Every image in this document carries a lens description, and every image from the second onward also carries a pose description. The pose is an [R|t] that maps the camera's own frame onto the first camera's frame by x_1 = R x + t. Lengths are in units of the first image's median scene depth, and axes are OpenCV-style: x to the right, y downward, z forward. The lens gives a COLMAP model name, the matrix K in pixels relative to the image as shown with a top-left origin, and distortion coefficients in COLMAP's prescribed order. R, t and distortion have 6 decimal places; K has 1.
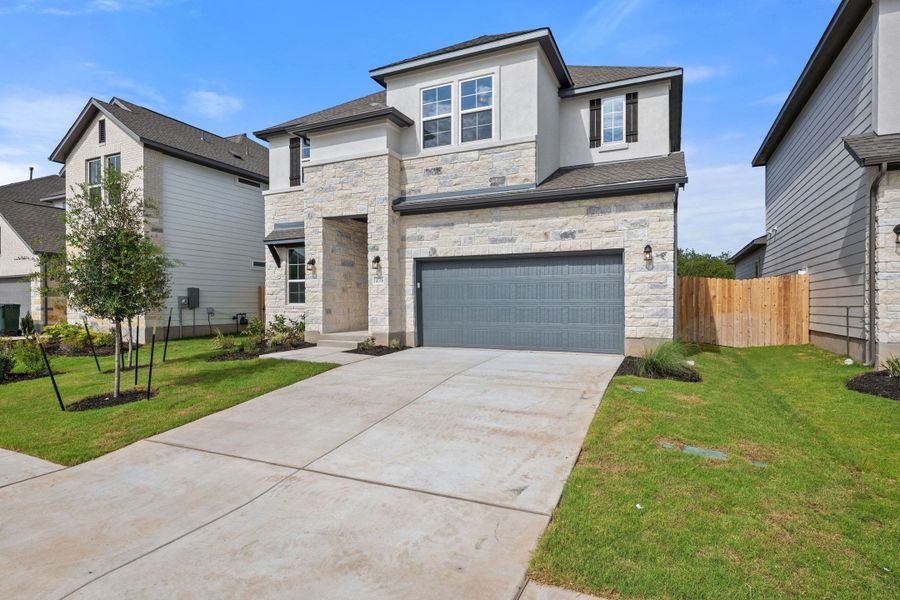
lens RADIAL K [[477.5, 0, 450.0], [0, 477.5, 315.9], [0, 0, 1]] dist [-0.039466, 0.000184]
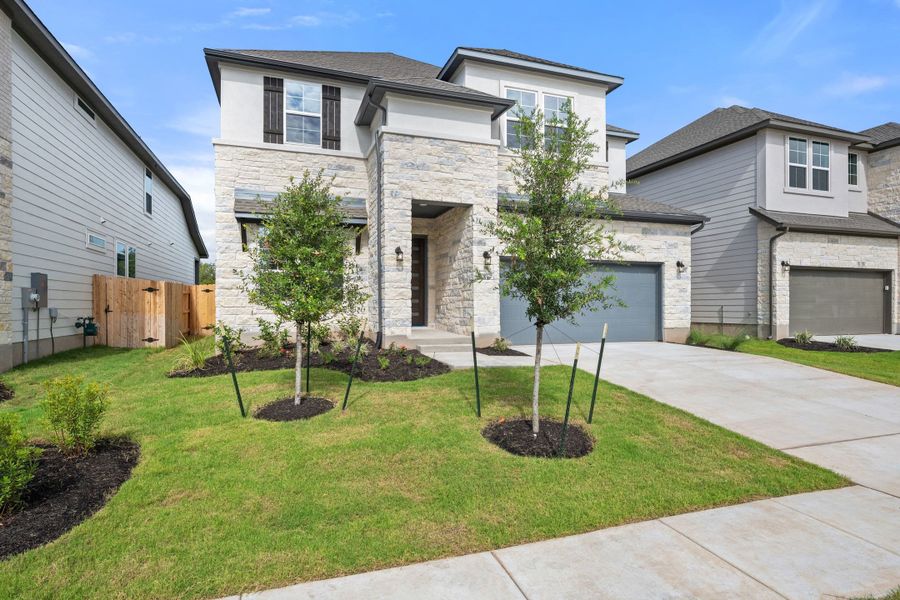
lens RADIAL K [[477.5, 0, 448.8], [0, 477.5, 305.4], [0, 0, 1]] dist [-0.039466, 0.000184]
pose [[0.722844, -0.001825, 0.691009, -0.849126], [0.014536, 0.999815, -0.012565, -0.009563], [-0.690859, 0.019127, 0.722737, 0.377236]]
